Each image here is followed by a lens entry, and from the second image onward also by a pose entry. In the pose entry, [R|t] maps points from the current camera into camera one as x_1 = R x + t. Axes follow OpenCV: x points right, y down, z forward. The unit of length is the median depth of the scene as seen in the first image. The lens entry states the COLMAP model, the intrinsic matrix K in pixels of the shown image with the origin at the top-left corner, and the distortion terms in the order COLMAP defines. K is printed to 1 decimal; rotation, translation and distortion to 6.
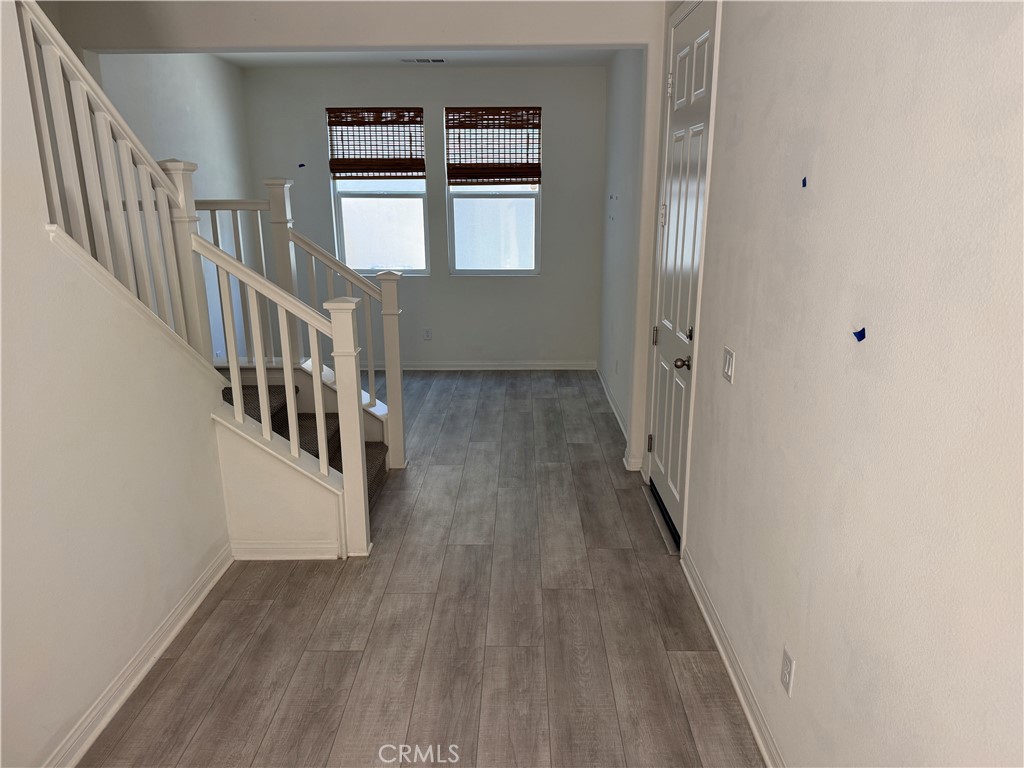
lens RADIAL K [[719.0, 0, 512.0], [0, 719.0, 384.0], [0, 0, 1]] dist [0.128650, -0.175496]
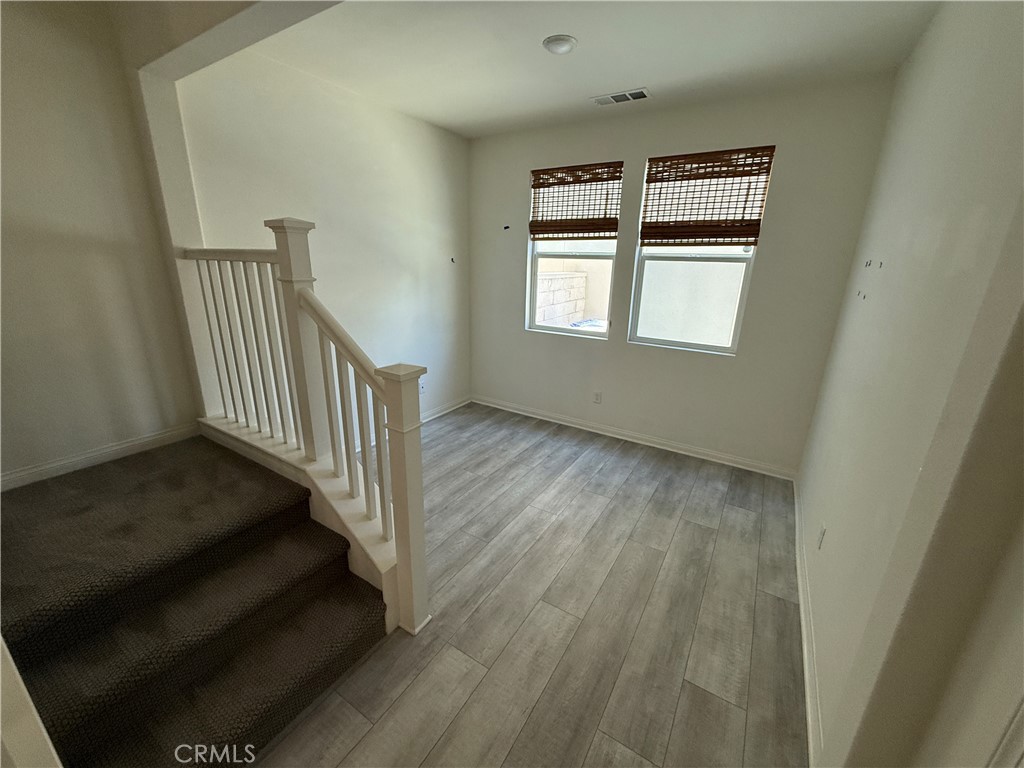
lens RADIAL K [[410.3, 0, 510.5], [0, 410.3, 384.3], [0, 0, 1]] dist [0.001228, -0.000027]
pose [[0.851887, 0.176752, -0.492999, 0.061533], [-0.160721, 0.984137, 0.075115, -0.121756], [0.498456, 0.015245, 0.866781, 0.499186]]
